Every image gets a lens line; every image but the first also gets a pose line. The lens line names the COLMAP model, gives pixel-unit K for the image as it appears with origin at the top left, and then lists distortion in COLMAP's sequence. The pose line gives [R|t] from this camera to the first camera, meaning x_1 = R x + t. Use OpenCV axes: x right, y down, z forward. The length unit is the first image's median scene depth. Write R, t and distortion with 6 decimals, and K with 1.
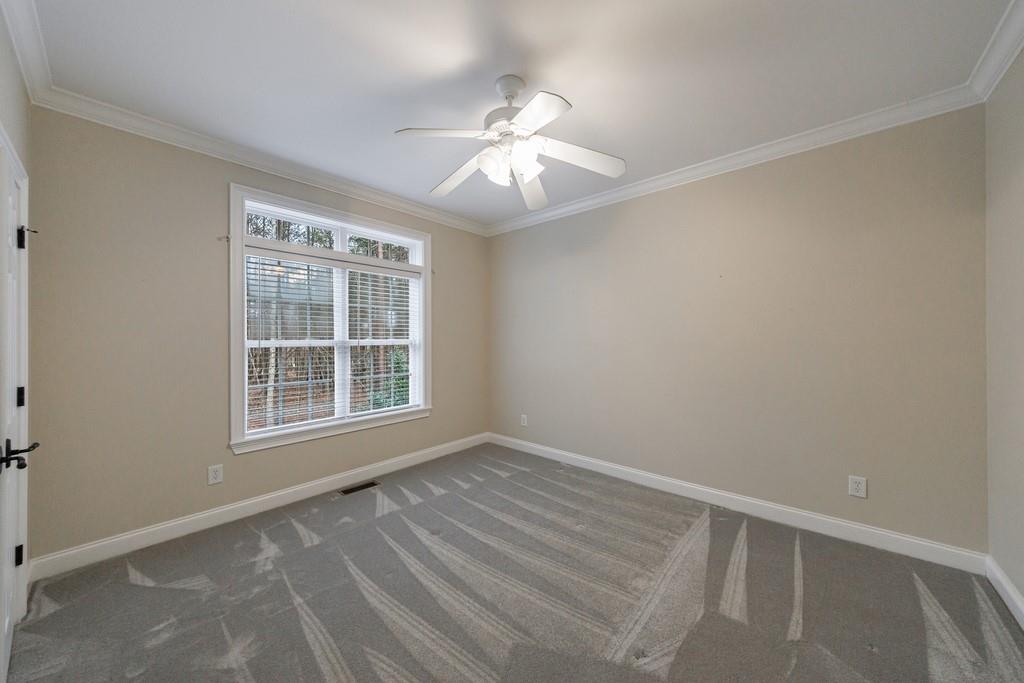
lens RADIAL K [[360.6, 0, 511.0], [0, 360.6, 337.2], [0, 0, 1]] dist [0.000038, -0.000001]
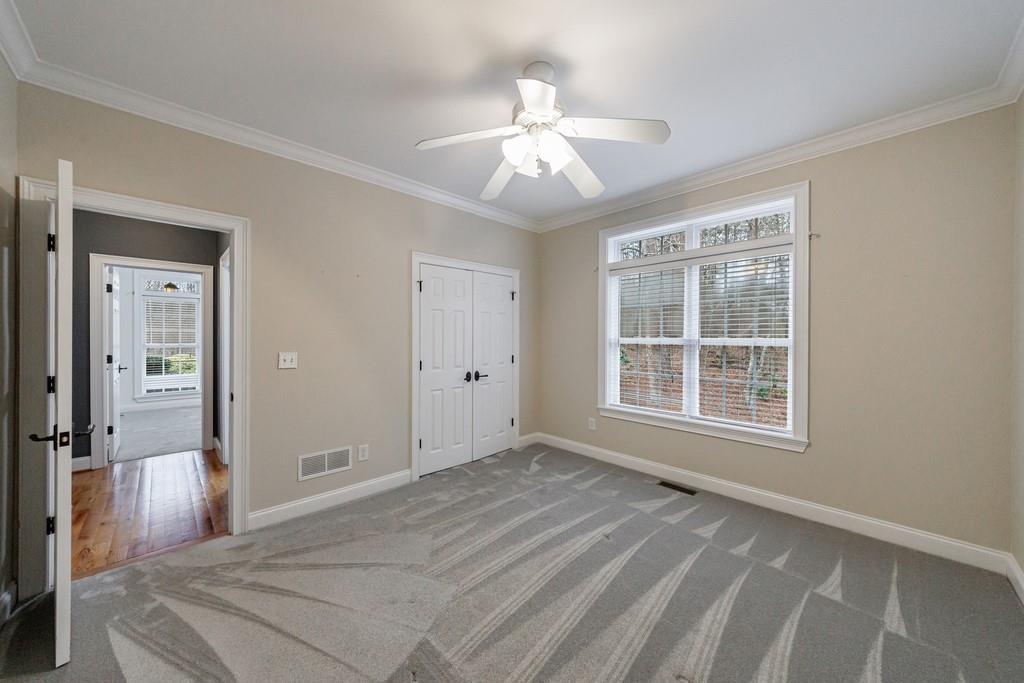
lens RADIAL K [[360.6, 0, 511.0], [0, 360.6, 337.2], [0, 0, 1]] dist [0.000038, -0.000001]
pose [[-0.077553, 0.010339, -0.996935, 0.612622], [0.004918, 0.999938, 0.009988, -0.008193], [0.996976, -0.004128, -0.077599, 0.636965]]
